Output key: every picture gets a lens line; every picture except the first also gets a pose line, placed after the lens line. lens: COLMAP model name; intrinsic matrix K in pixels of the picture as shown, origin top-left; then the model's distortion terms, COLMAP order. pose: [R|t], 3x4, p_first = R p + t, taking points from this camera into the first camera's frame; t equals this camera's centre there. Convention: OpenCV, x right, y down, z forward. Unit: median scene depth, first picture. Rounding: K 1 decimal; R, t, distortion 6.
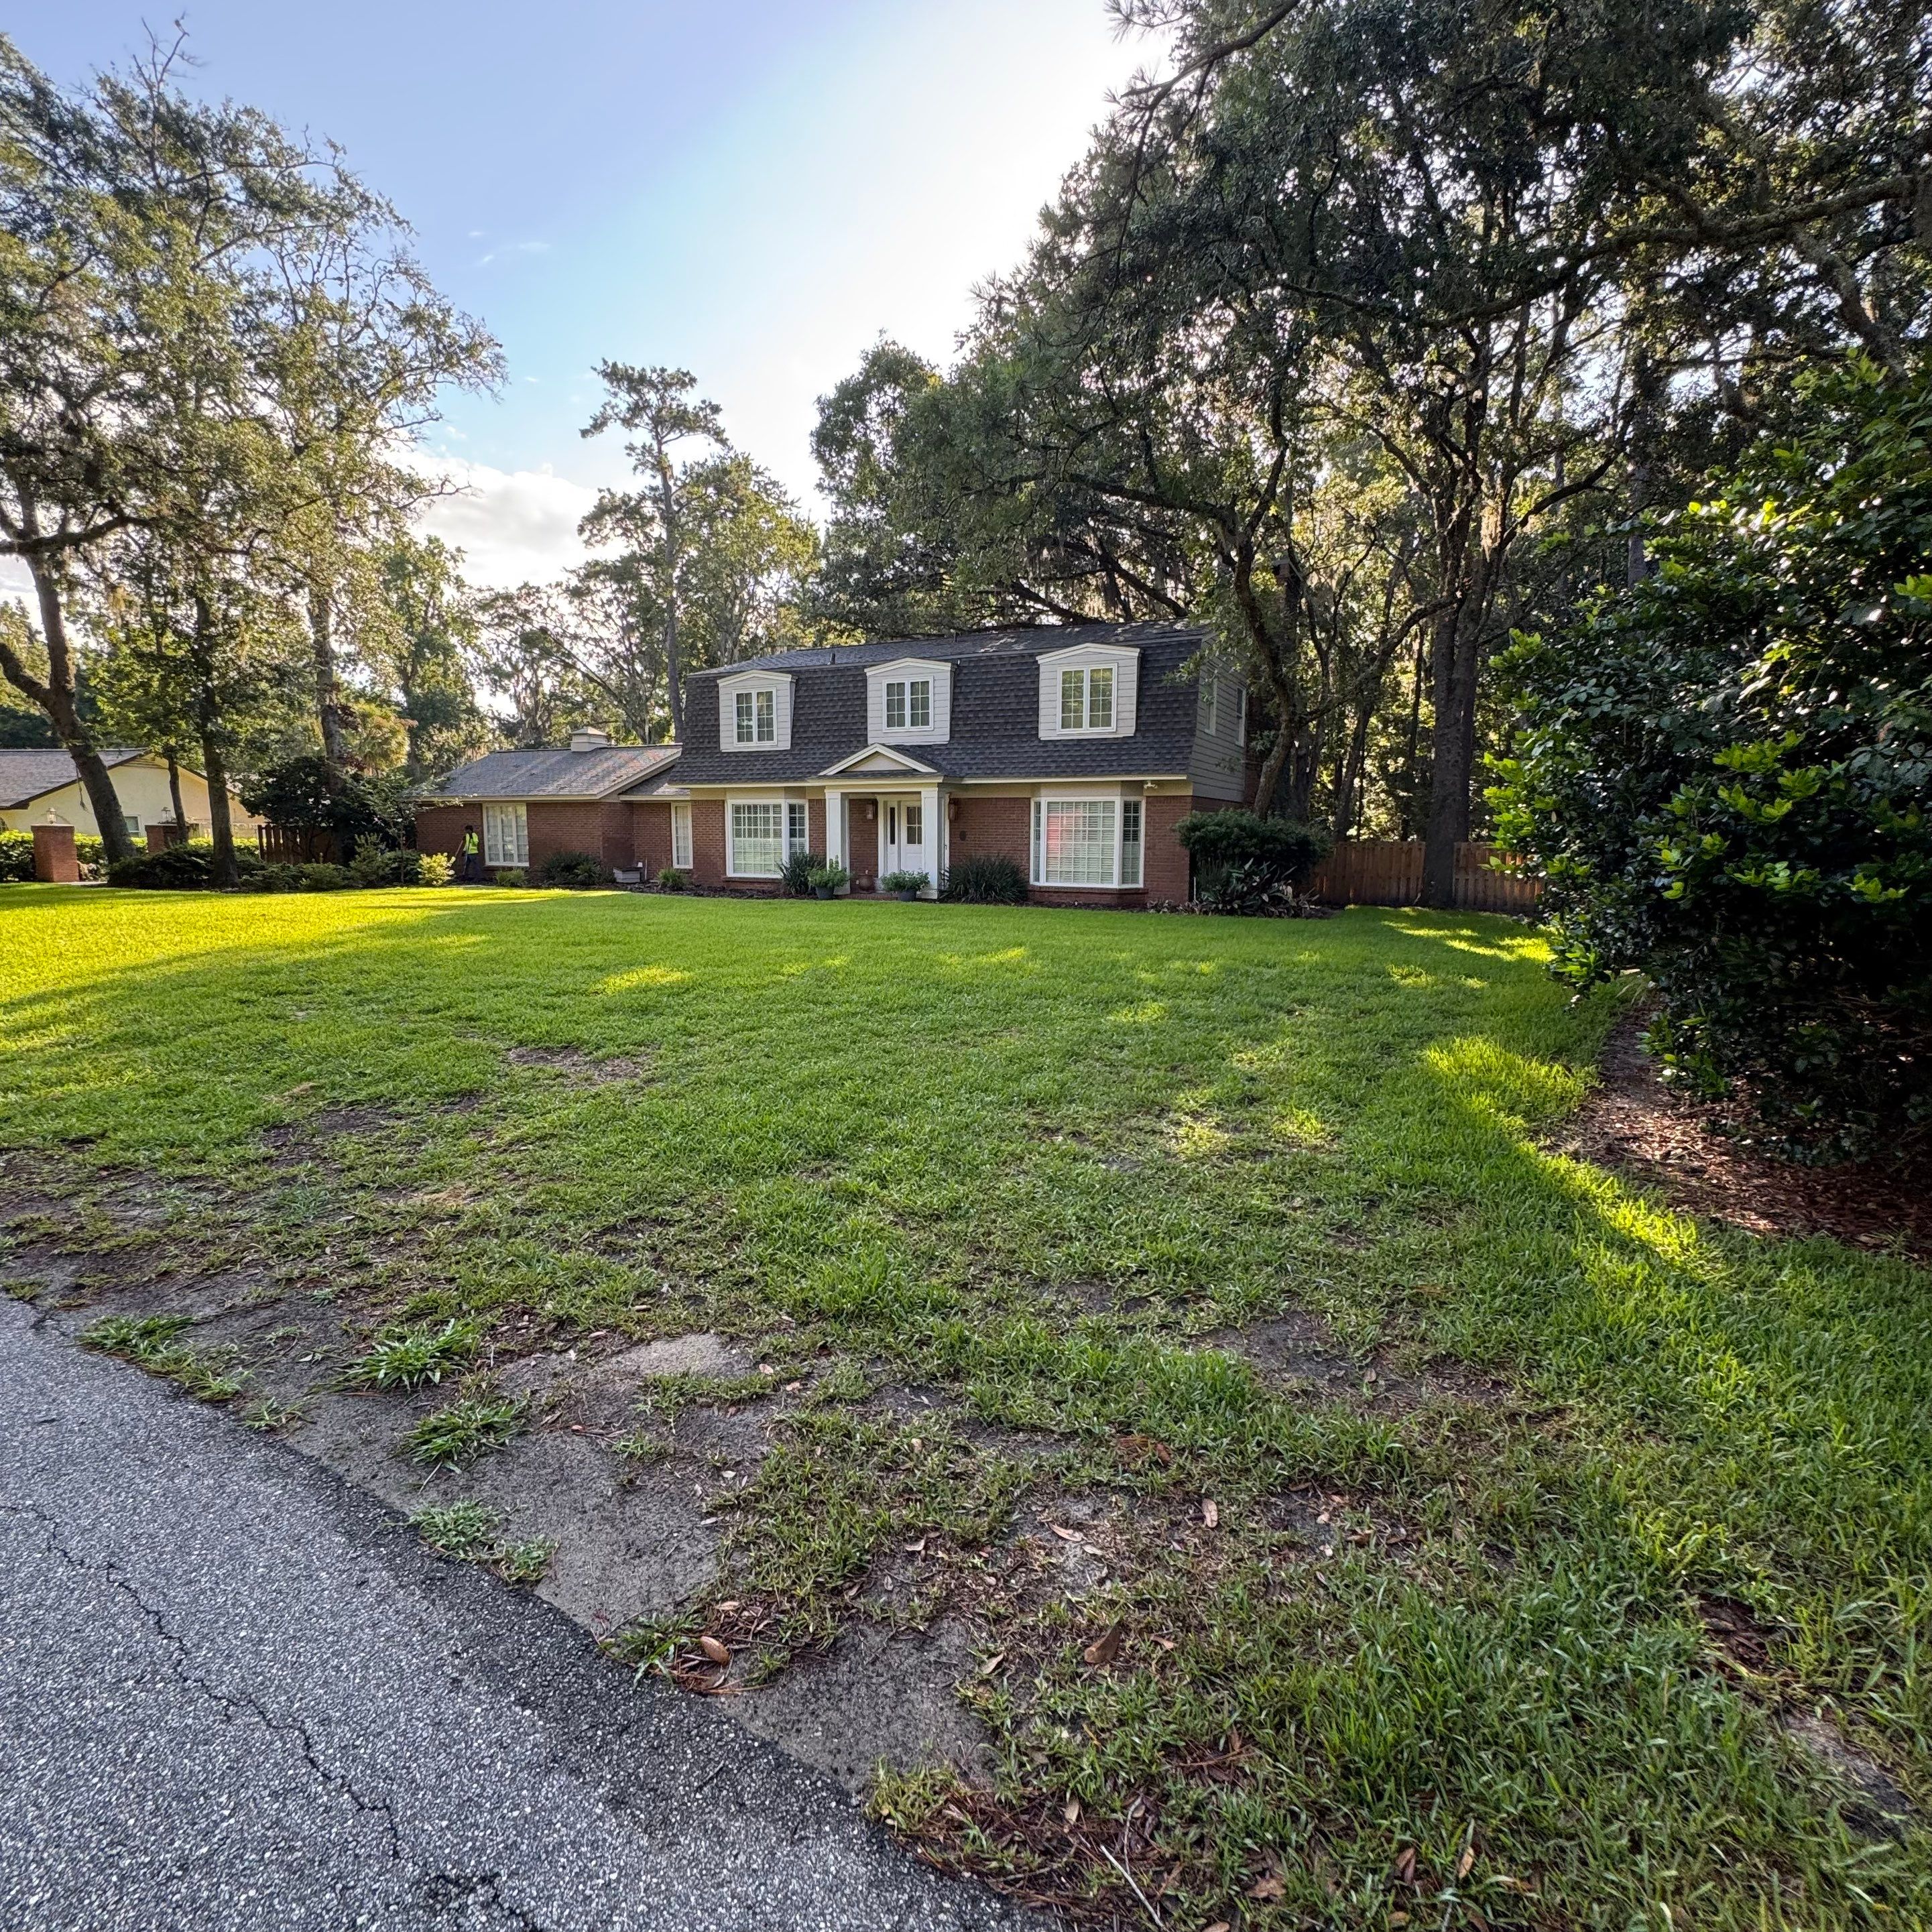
lens RADIAL K [[1038.1, 0, 968.0], [0, 1038.1, 965.4], [0, 0, 1]] dist [-0.006336, -0.000579]
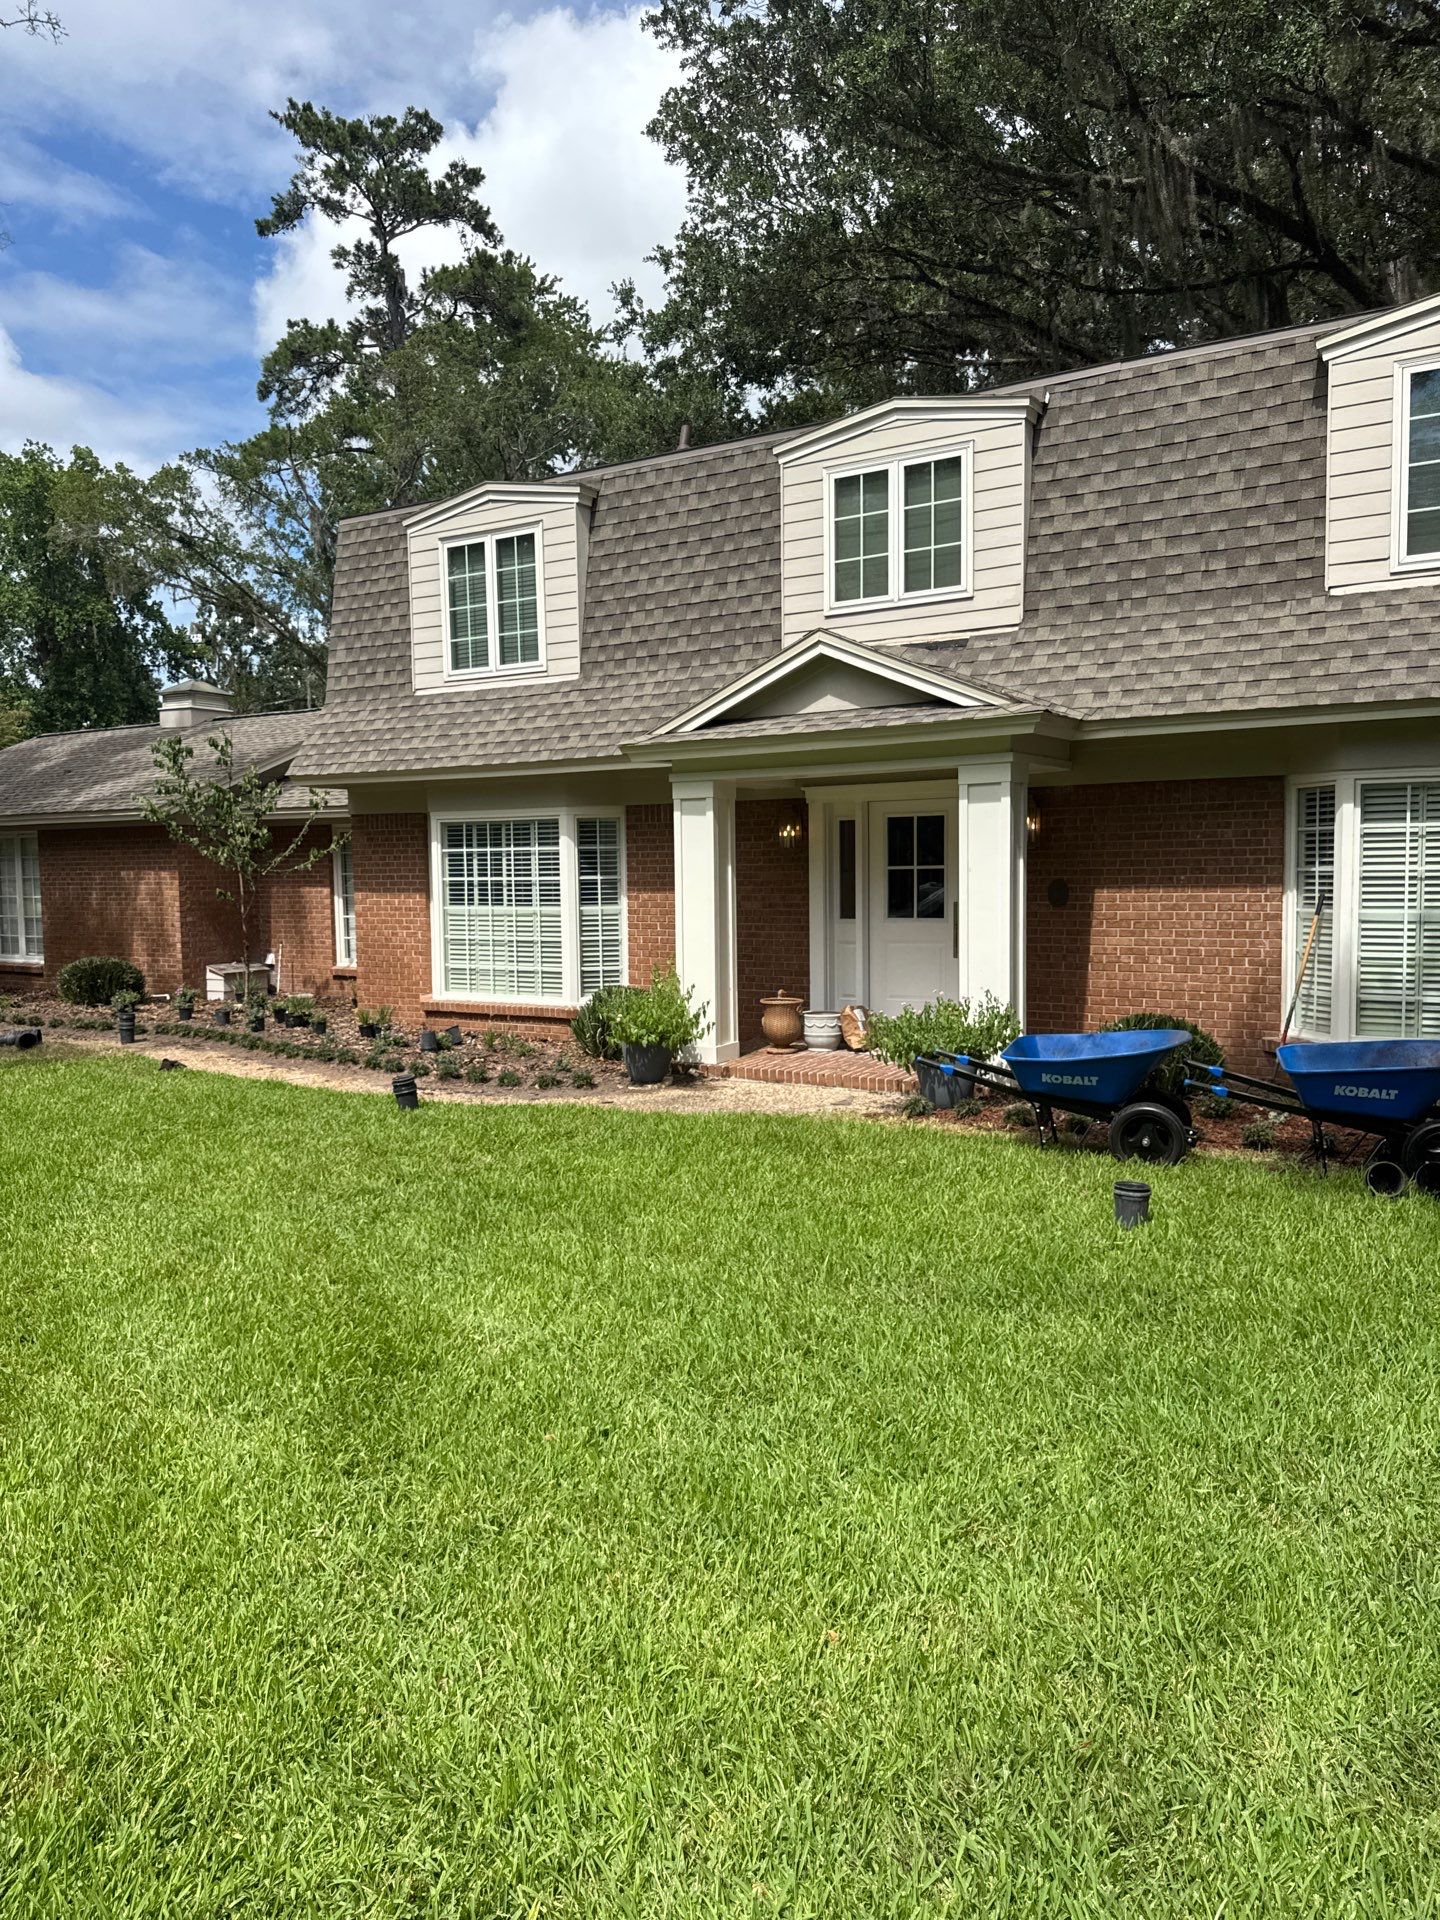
lens RADIAL K [[1341.9, 0, 716.0], [0, 1341.9, 973.2], [0, 0, 1]] dist [0.152403, -0.264589]
pose [[0.995566, -0.012662, -0.093212, -0.070875], [0.008089, 0.998753, -0.049269, -0.068887], [0.093720, 0.048296, 0.994427, 0.482974]]
